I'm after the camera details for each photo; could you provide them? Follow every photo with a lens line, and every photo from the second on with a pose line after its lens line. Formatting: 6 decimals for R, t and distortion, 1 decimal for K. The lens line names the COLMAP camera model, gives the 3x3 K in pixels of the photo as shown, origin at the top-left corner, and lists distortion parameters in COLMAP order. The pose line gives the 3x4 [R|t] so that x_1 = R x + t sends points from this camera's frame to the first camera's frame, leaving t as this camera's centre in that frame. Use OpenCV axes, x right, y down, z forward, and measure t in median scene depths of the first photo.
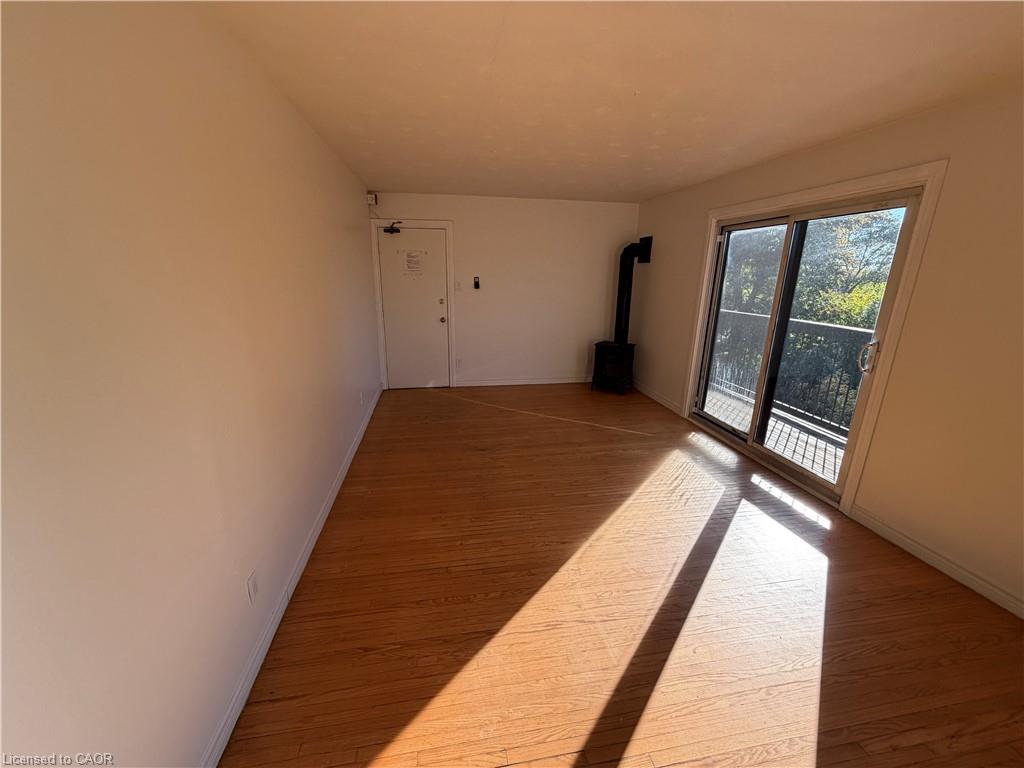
lens RADIAL K [[407.7, 0, 511.2], [0, 407.7, 389.3], [0, 0, 1]] dist [-0.001330, -0.000499]
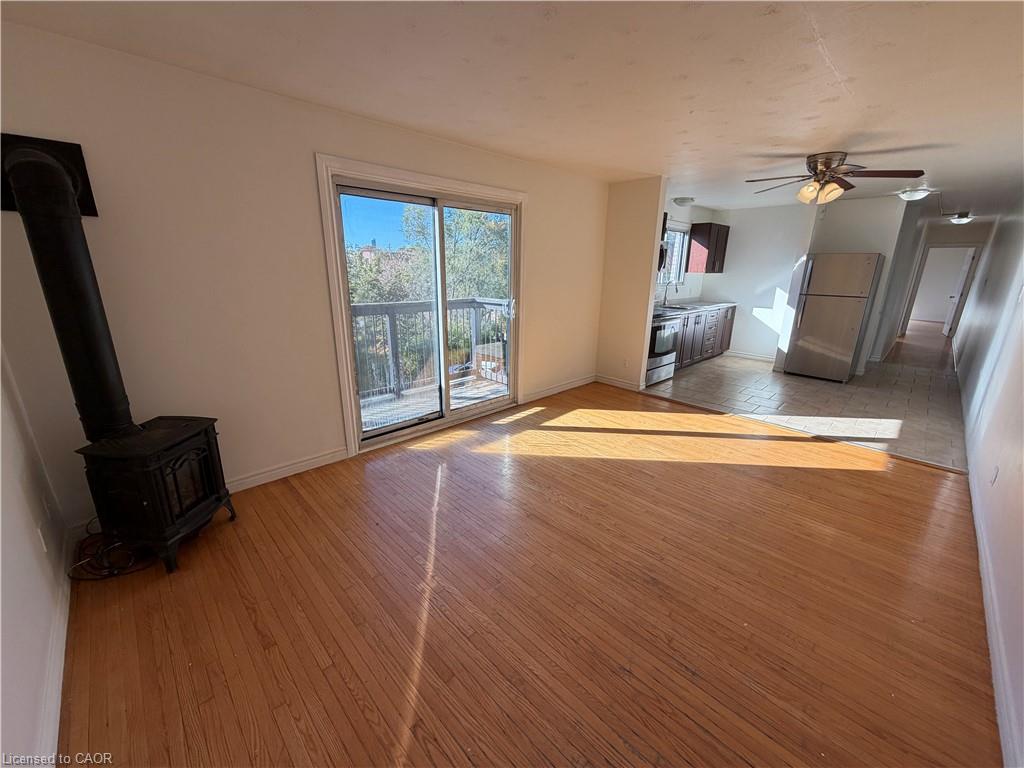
lens RADIAL K [[407.7, 0, 513.5], [0, 407.7, 384.5], [0, 0, 1]] dist [-0.001330, -0.000499]
pose [[-0.567391, -0.245602, 0.785969, -0.779366], [0.212148, 0.878664, 0.427717, -0.854071], [-0.795651, 0.409425, -0.446443, 3.121464]]
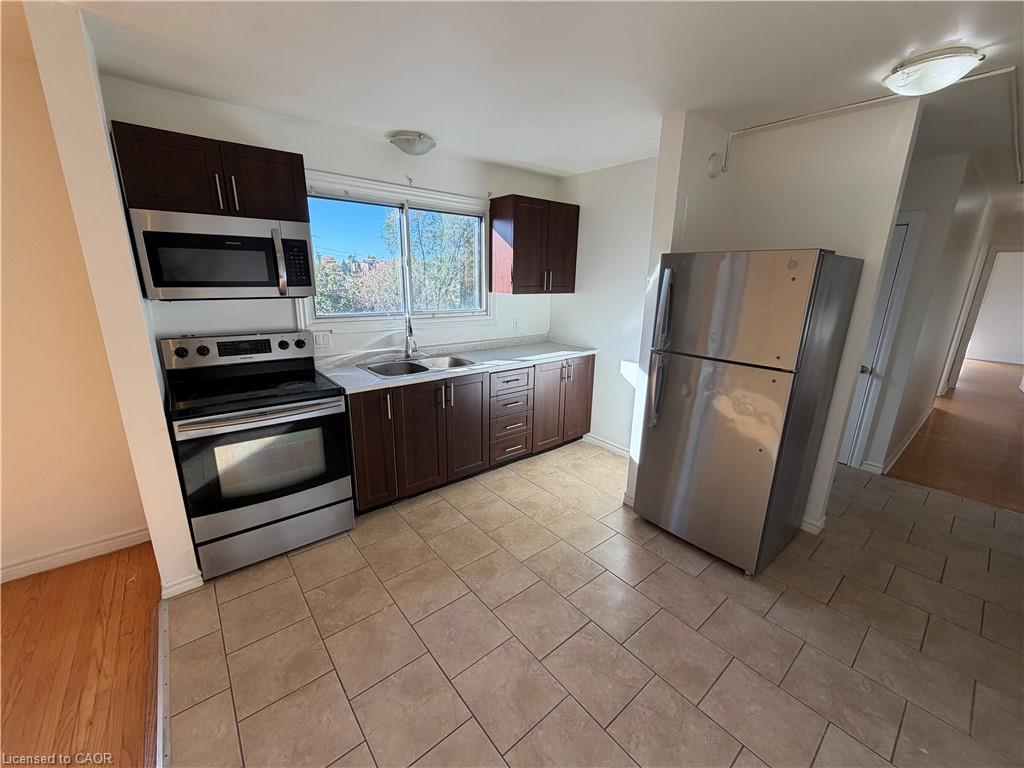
lens RADIAL K [[407.7, 0, 509.7], [0, 407.7, 382.8], [0, 0, 1]] dist [-0.001330, -0.000499]
pose [[-0.492535, -0.241310, 0.836169, -0.208902], [0.219821, 0.895142, 0.387813, -0.046593], [-0.842074, 0.374819, -0.387844, 0.163260]]
